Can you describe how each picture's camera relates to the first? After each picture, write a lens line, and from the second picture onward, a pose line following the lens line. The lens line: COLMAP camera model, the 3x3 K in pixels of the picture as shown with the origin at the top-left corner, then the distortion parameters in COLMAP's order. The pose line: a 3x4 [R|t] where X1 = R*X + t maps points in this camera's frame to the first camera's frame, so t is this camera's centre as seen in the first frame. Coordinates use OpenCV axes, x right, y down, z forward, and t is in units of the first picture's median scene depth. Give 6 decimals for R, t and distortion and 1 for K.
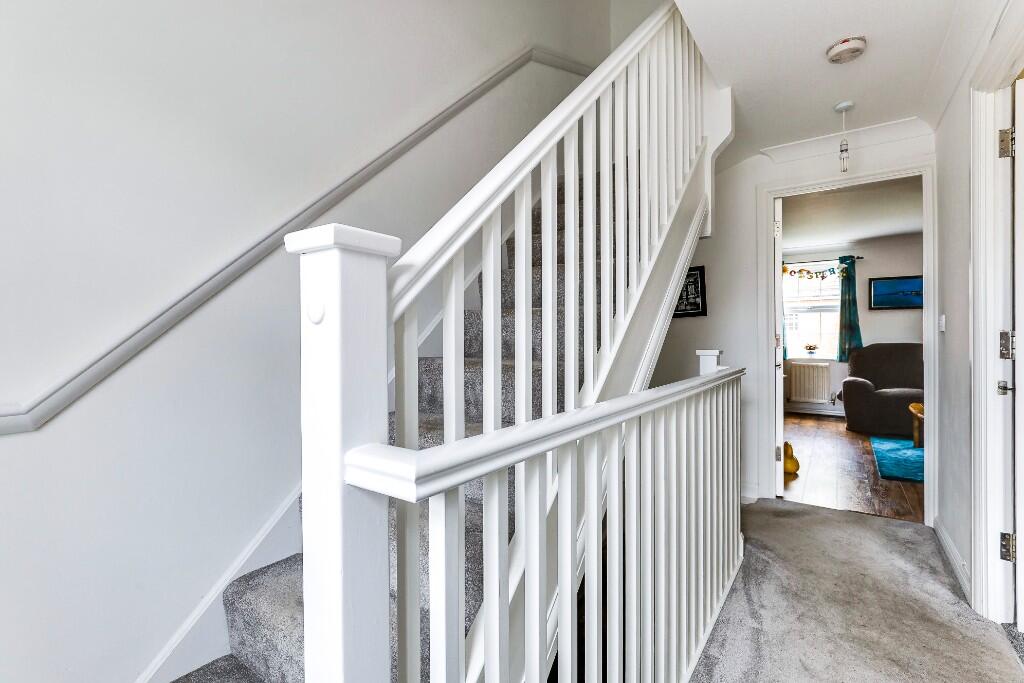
lens RADIAL K [[460.6, 0, 511.3], [0, 460.6, 340.8], [0, 0, 1]] dist [-0.011983, 0.000269]
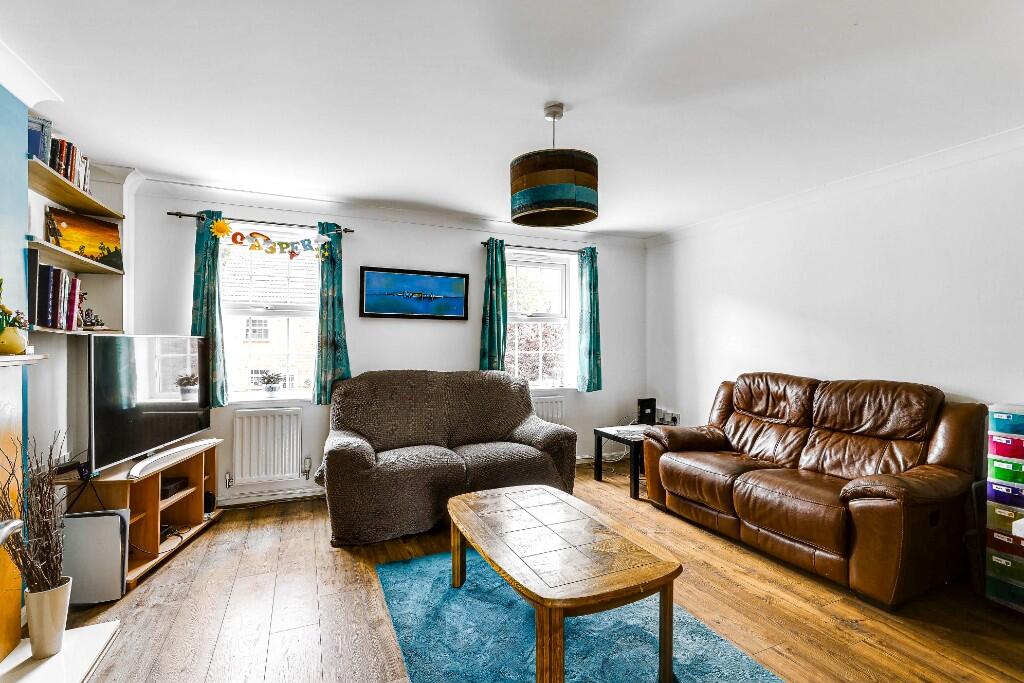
lens RADIAL K [[460.6, 0, 510.9], [0, 460.6, 344.5], [0, 0, 1]] dist [-0.011983, 0.000269]
pose [[0.505289, 0.009922, 0.862893, 0.342583], [-0.004370, 0.999951, -0.008938, -0.024808], [-0.862939, 0.000745, 0.505307, 0.500902]]
